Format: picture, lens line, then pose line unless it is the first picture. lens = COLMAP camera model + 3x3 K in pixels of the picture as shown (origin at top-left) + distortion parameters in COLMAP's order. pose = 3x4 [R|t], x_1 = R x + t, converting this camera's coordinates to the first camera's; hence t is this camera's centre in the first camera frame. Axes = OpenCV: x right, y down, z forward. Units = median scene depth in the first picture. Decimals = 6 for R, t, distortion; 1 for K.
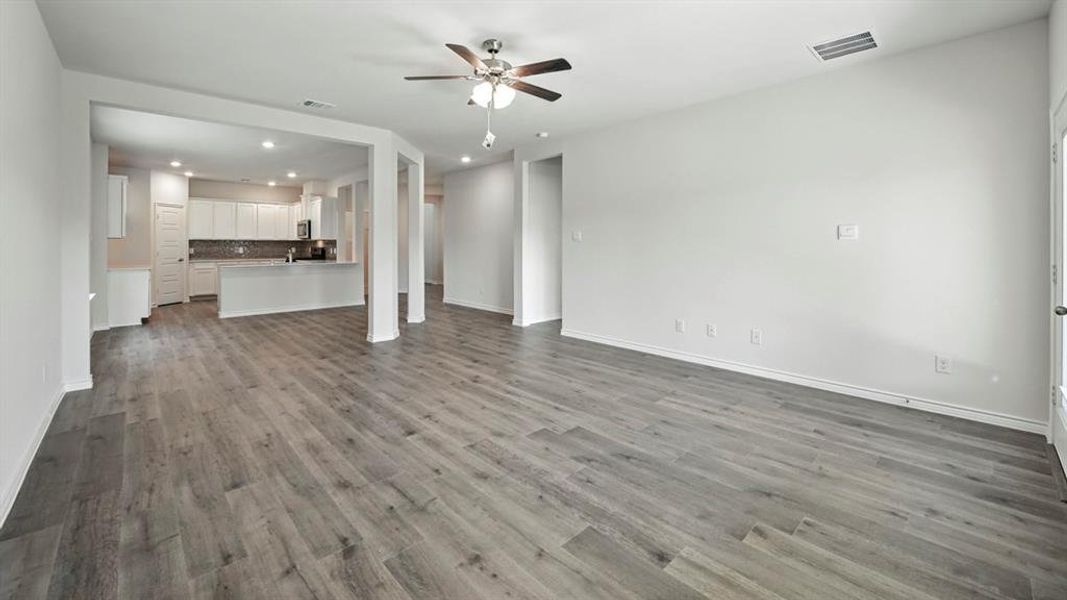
lens RADIAL K [[427.0, 0, 534.7], [0, 427.0, 241.2], [0, 0, 1]] dist [-0.007562, 0.001226]
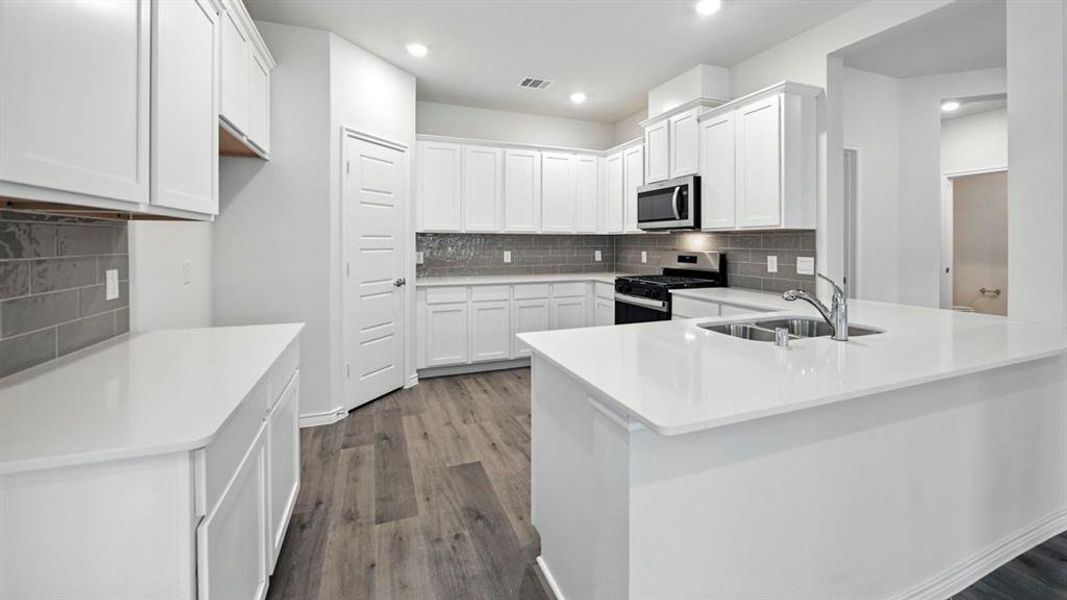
lens RADIAL K [[425.0, 0, 541.5], [0, 425.0, 244.6], [0, 0, 1]] dist [-0.002069, -0.000052]
pose [[0.929934, 0.004028, -0.367704, -0.543191], [0.000397, 0.999928, 0.011958, 0.003909], [0.367726, -0.011266, 0.929866, 0.655101]]
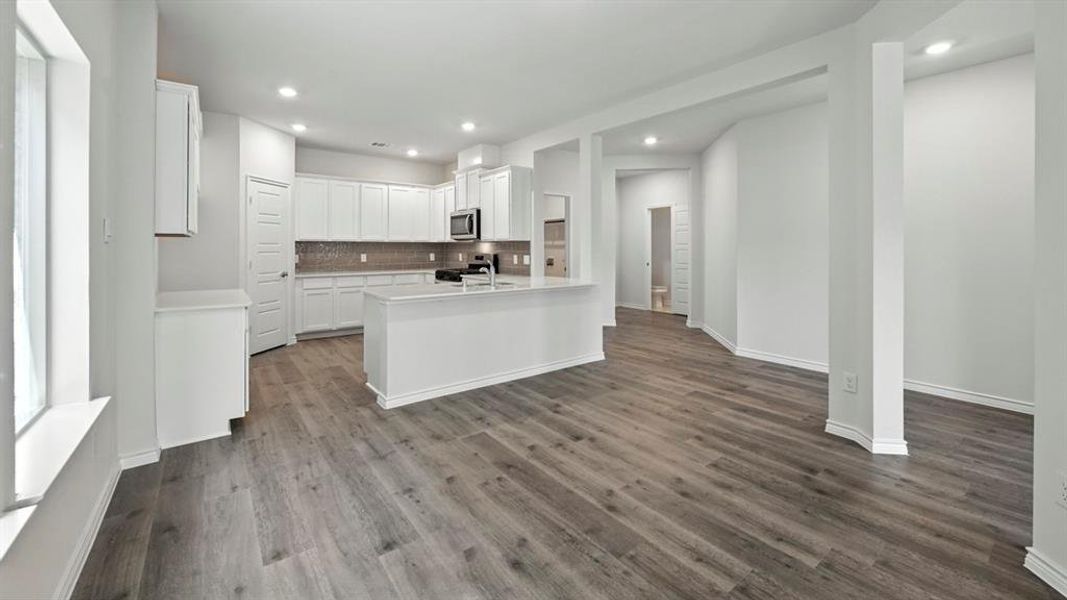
lens RADIAL K [[427.0, 0, 538.0], [0, 427.0, 247.1], [0, 0, 1]] dist [-0.007562, 0.001226]
pose [[0.994881, 0.000616, -0.101051, -0.400910], [-0.000091, 0.999986, 0.005202, 0.002332], [0.101053, -0.005166, 0.994868, 0.422917]]
